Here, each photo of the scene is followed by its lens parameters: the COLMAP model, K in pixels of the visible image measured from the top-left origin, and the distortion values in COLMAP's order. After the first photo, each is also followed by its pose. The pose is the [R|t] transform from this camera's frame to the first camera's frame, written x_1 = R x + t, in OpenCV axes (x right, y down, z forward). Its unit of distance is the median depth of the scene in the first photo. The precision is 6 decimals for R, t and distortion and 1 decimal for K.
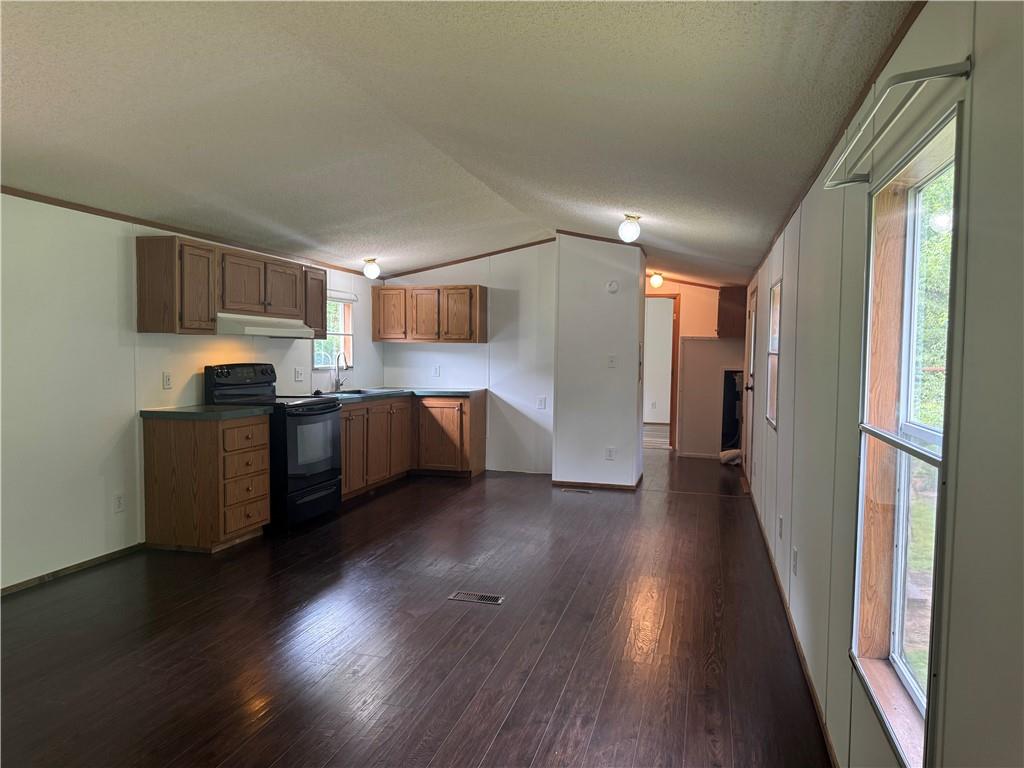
lens RADIAL K [[720.2, 0, 523.2], [0, 720.2, 385.0], [0, 0, 1]] dist [0.025290, -0.004567]
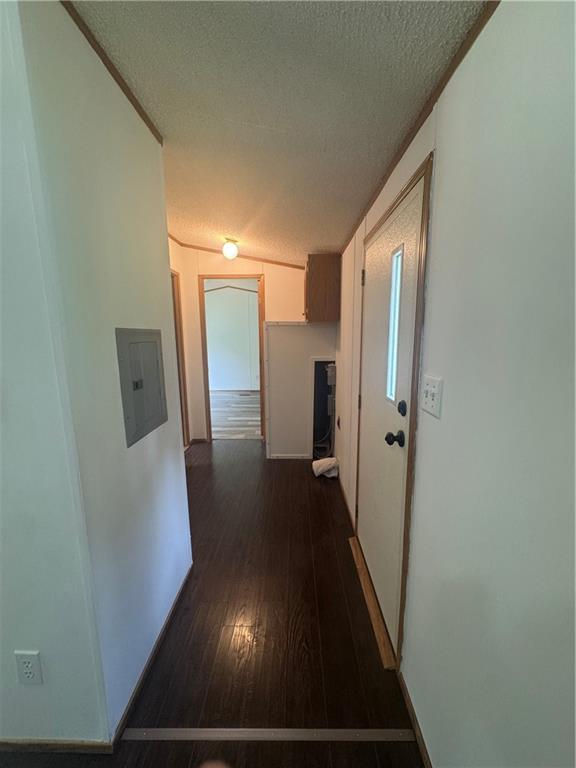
lens RADIAL K [[306.8, 0, 288.0], [0, 306.8, 384.0], [0, 0, 1]] dist [0.000808, 0.000092]
pose [[0.972876, -0.058913, 0.223699, 0.165842], [0.030888, 0.991451, 0.126774, -0.040448], [-0.229255, -0.116426, 0.966378, 0.655030]]
